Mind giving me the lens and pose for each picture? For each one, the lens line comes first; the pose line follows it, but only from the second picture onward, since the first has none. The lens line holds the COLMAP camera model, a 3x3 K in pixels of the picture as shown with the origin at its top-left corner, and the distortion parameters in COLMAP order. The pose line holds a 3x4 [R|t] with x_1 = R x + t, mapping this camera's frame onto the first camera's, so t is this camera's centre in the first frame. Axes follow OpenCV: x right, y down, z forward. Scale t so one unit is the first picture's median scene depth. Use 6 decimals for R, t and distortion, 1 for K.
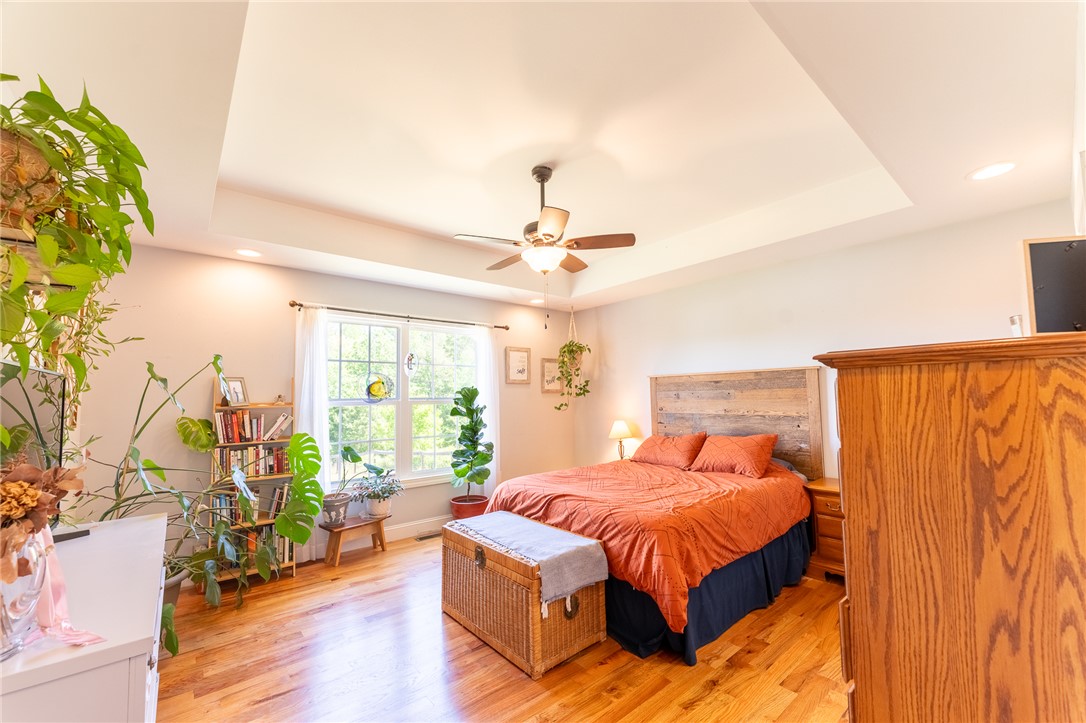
lens RADIAL K [[435.7, 0, 544.1], [0, 435.7, 365.5], [0, 0, 1]] dist [-0.001626, -0.000399]
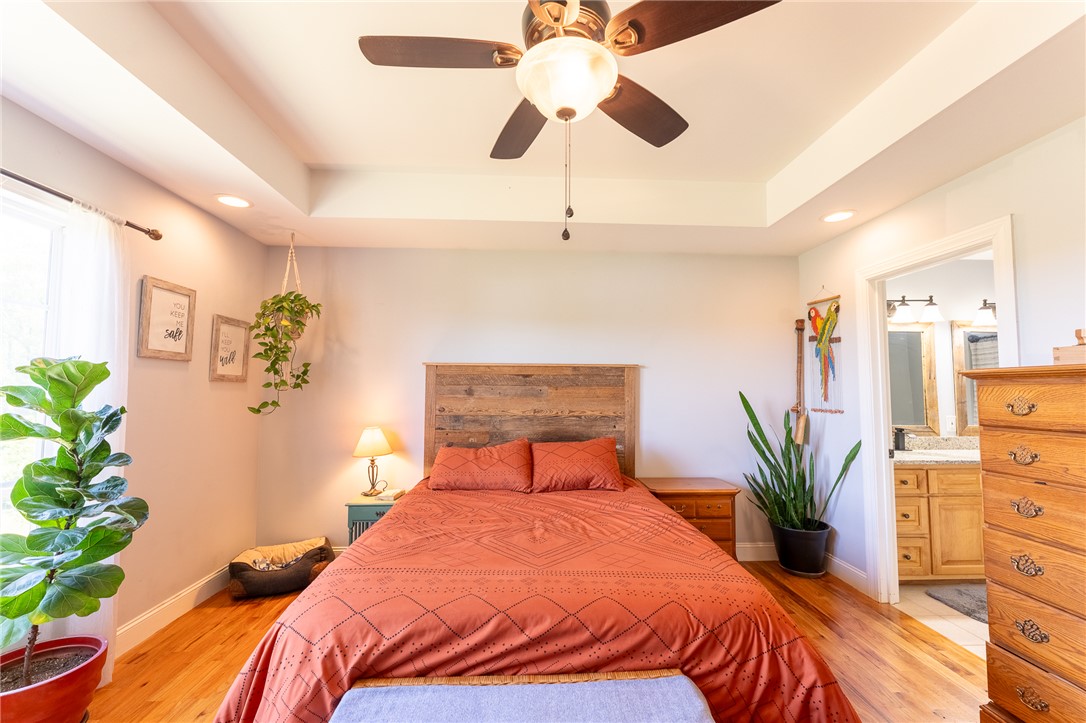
lens RADIAL K [[435.7, 0, 544.1], [0, 435.7, 365.5], [0, 0, 1]] dist [-0.001626, -0.000399]
pose [[0.605250, 0.066649, 0.793240, -0.215927], [-0.073662, 0.996902, -0.027556, 0.036115], [-0.792620, -0.041754, 0.608285, 0.450622]]
